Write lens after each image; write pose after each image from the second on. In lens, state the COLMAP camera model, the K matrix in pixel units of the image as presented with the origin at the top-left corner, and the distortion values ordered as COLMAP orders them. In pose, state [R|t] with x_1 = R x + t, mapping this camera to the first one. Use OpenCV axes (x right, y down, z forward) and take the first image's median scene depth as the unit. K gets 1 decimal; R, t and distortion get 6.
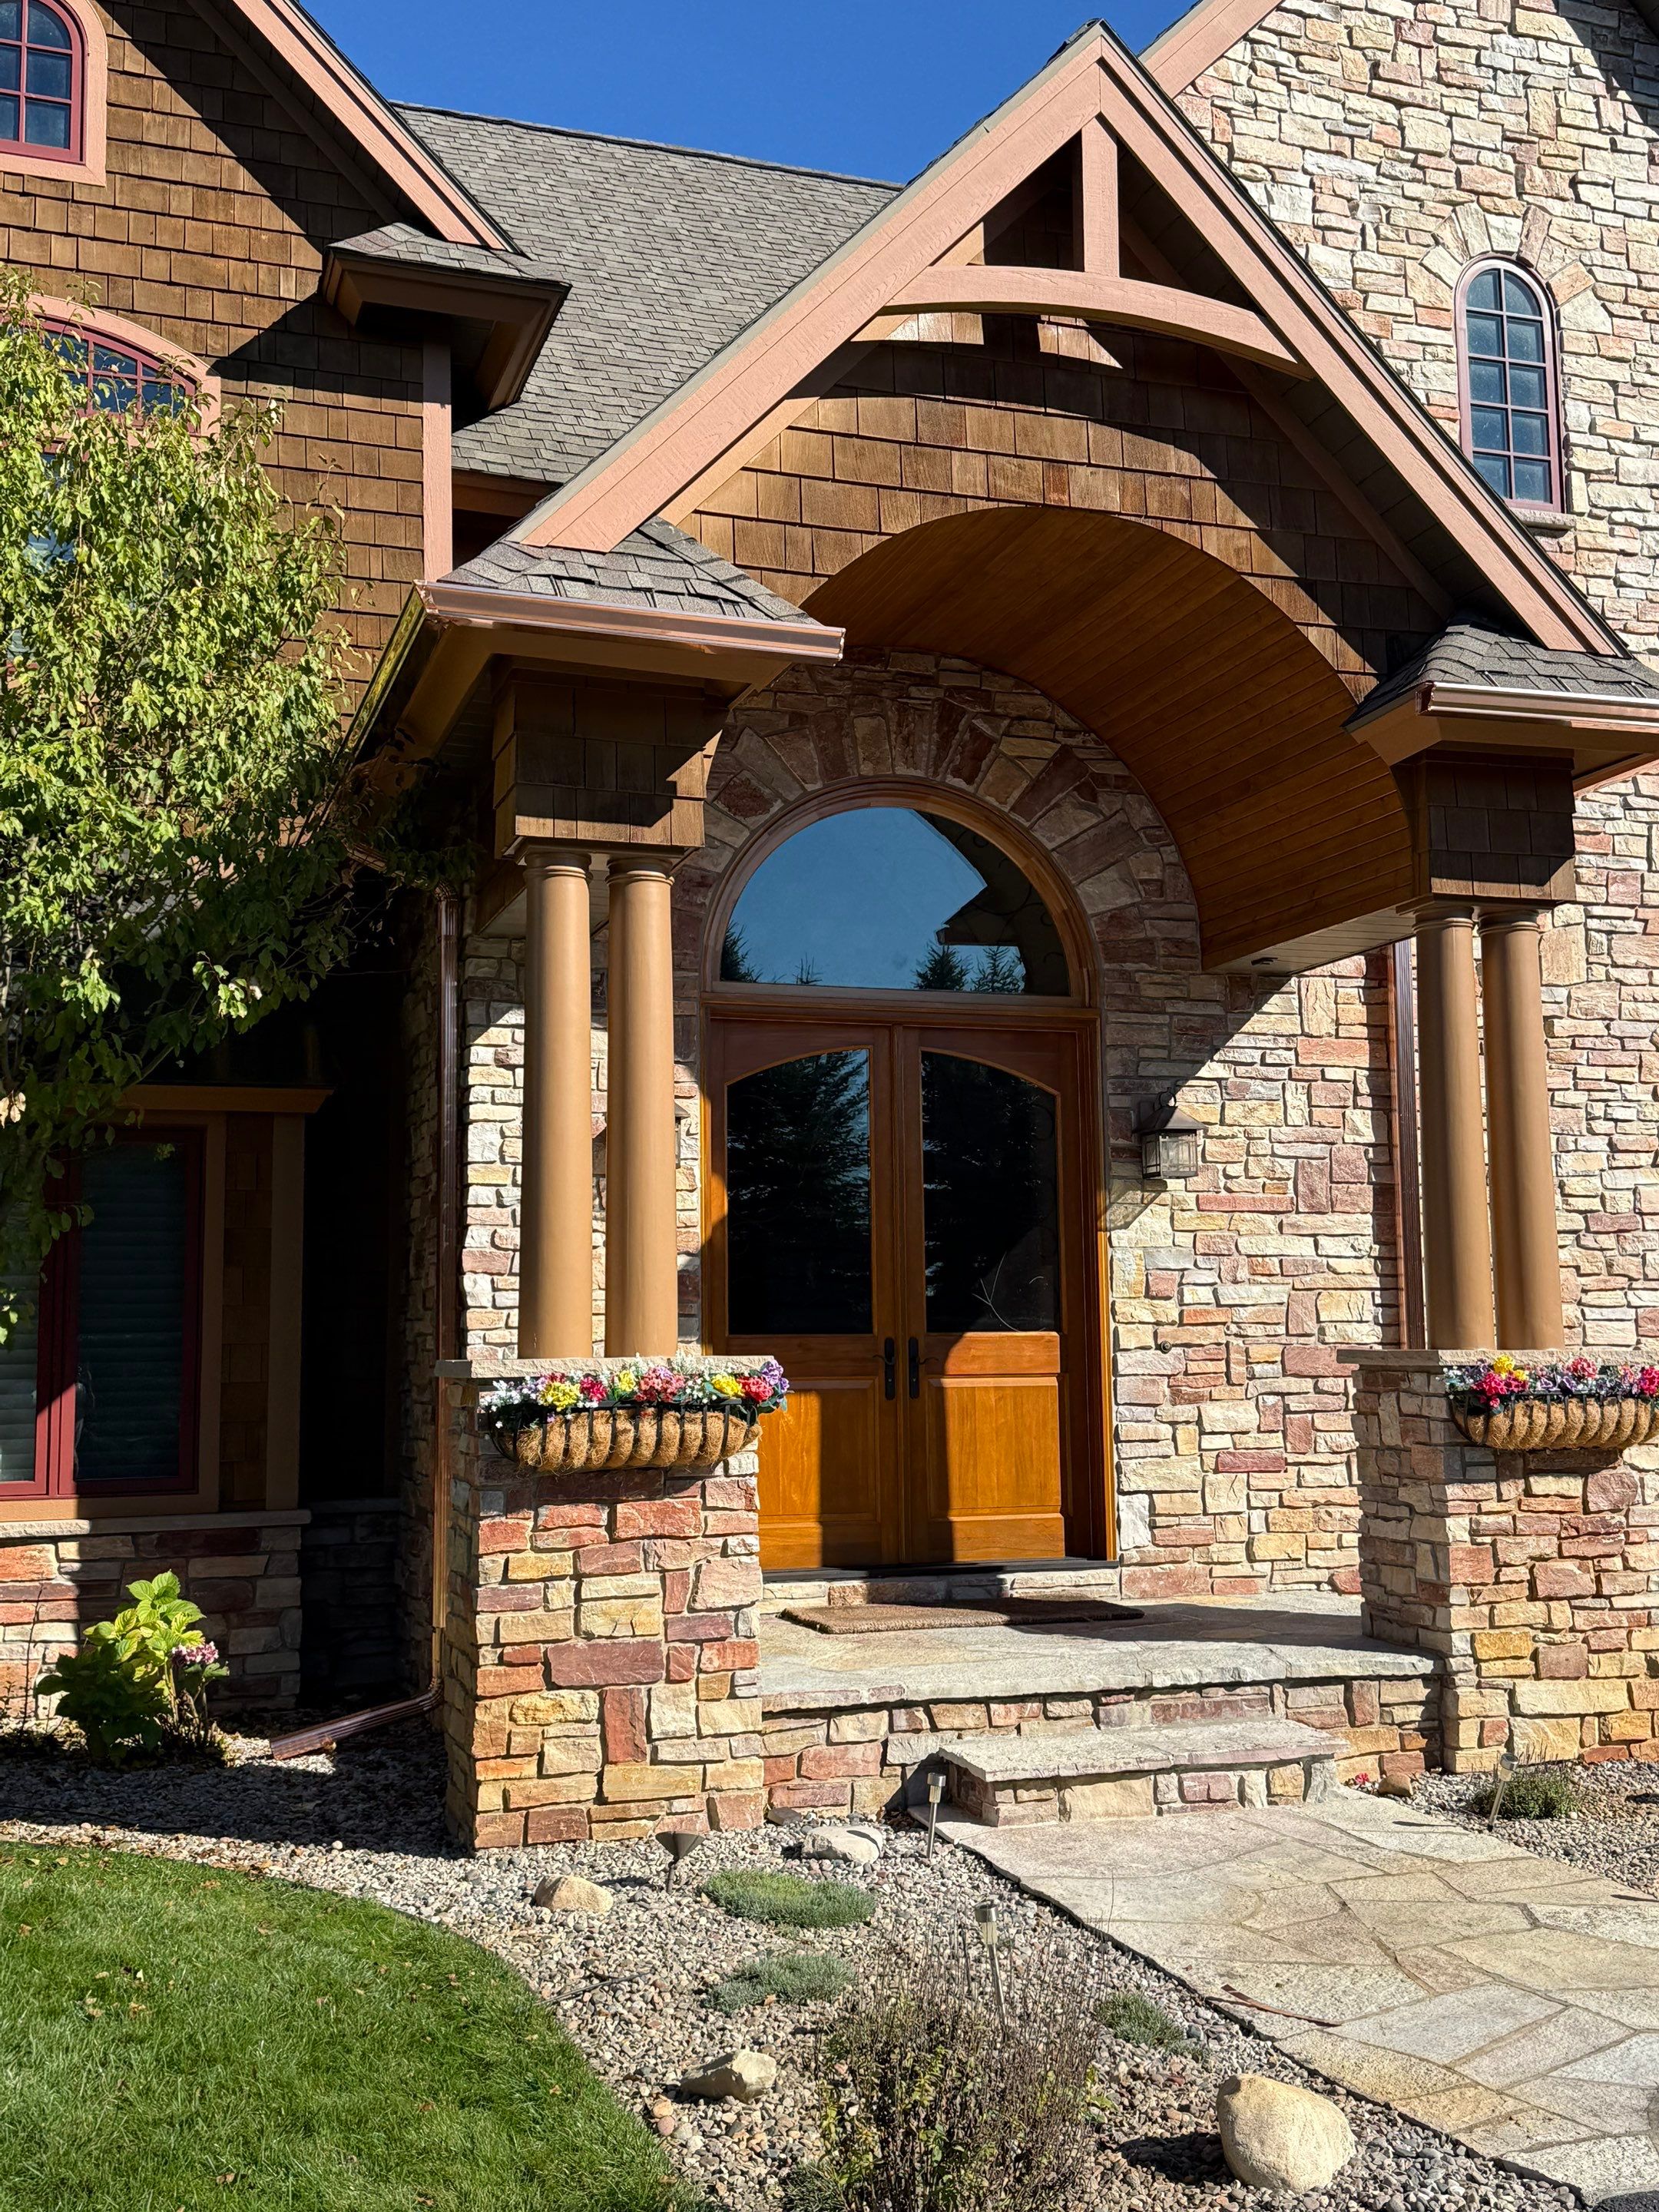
lens RADIAL K [[2191.0, 0, 836.4], [0, 2191.0, 1102.4], [0, 0, 1]] dist [0.189539, -0.374610]
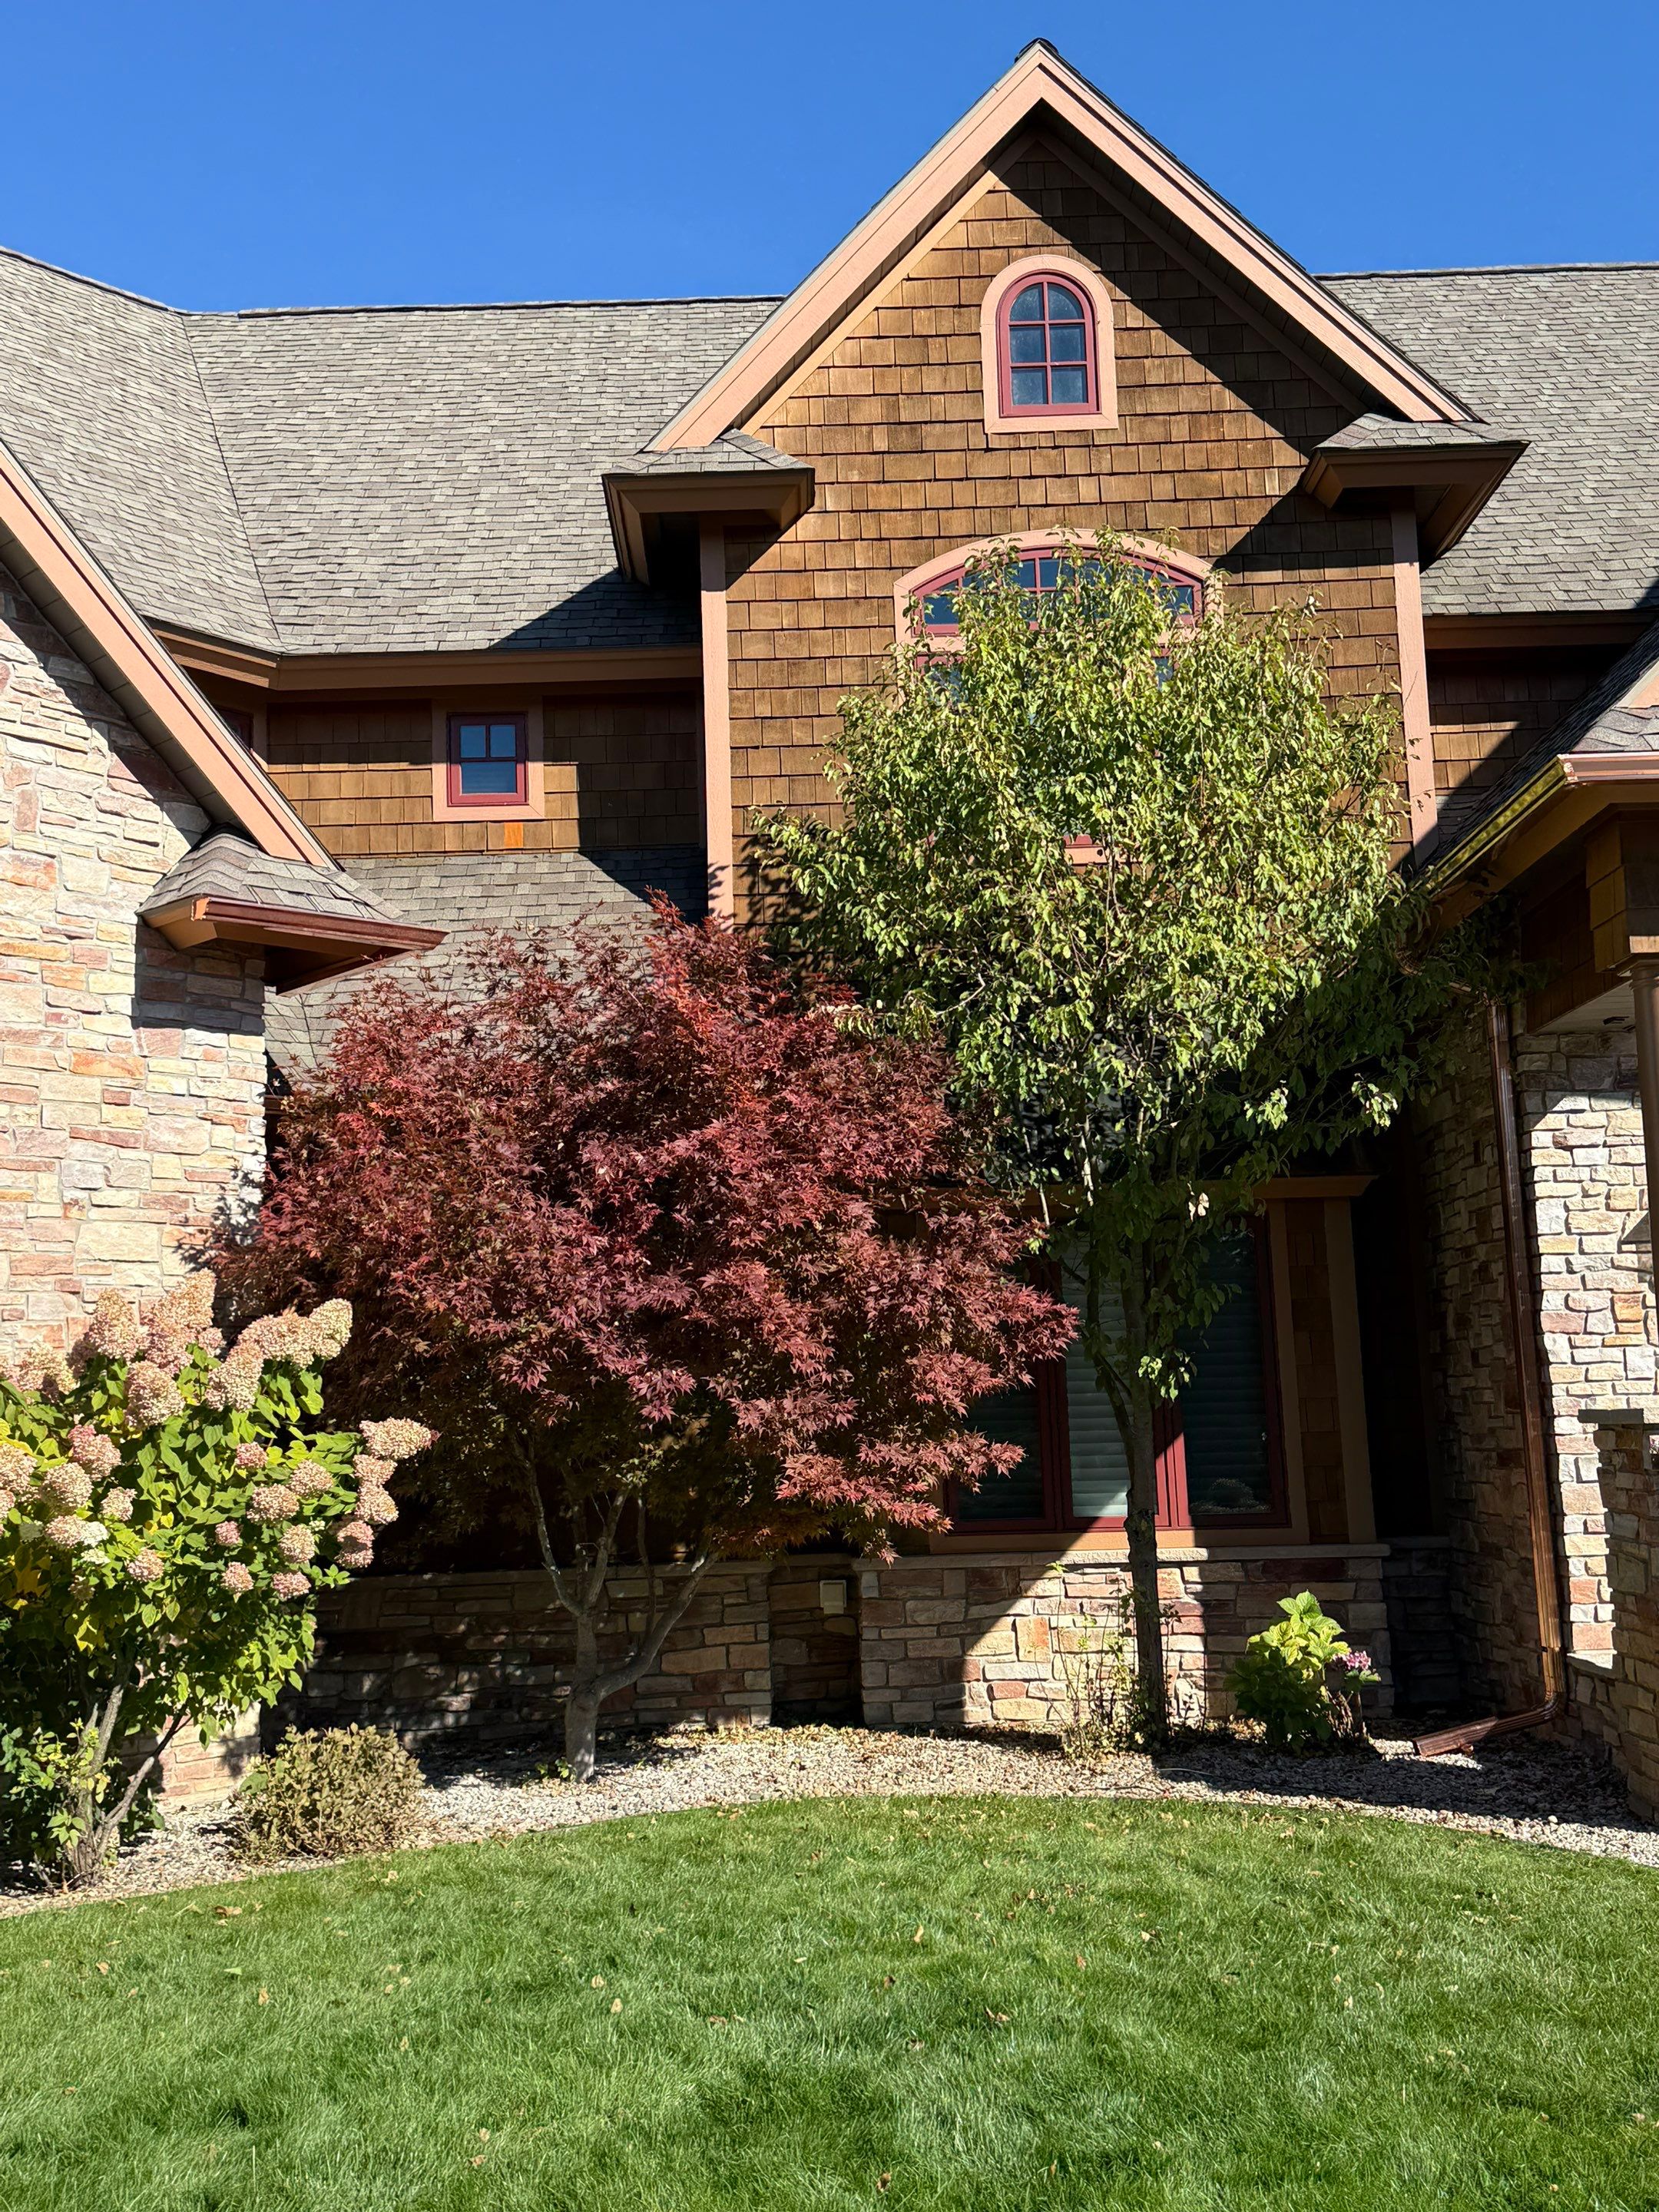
lens RADIAL K [[2191.0, 0, 836.4], [0, 2191.0, 1102.4], [0, 0, 1]] dist [0.189539, -0.374610]
pose [[0.948669, -0.065845, -0.309341, -0.140905], [0.057292, 0.997684, -0.036664, -0.017955], [0.311039, 0.017059, 0.950244, -0.185196]]
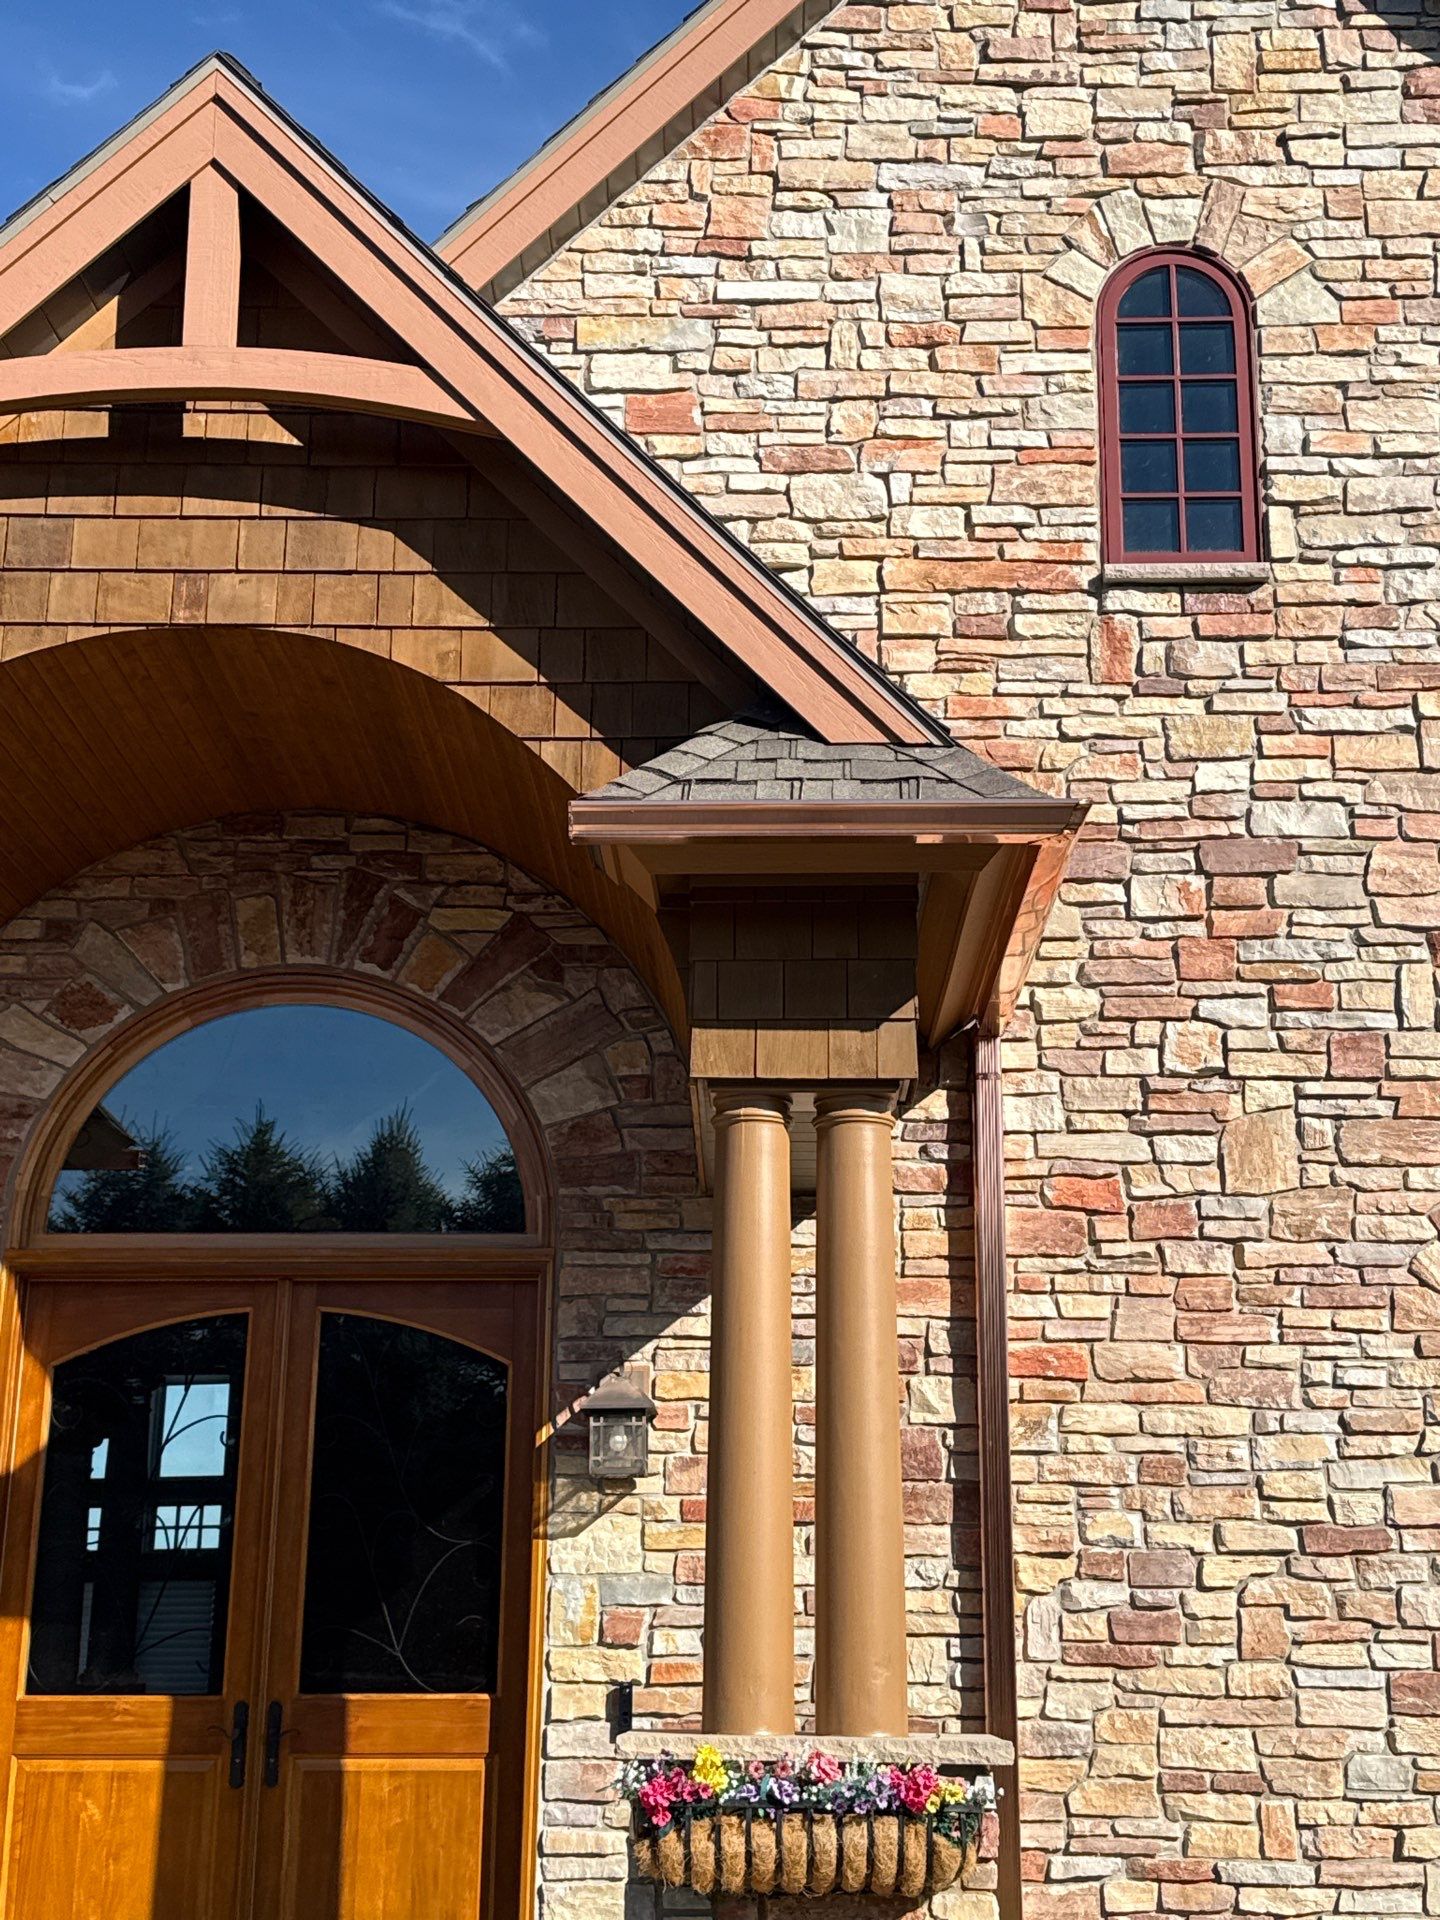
lens RADIAL K [[2545.3, 0, 729.2], [0, 2545.3, 950.2], [0, 0, 1]] dist [0.205291, -0.411520]
pose [[0.944705, -0.072520, -0.319803, 0.479158], [0.019797, 0.986074, -0.165128, 0.003094], [0.327325, 0.149666, 0.932984, 0.182622]]
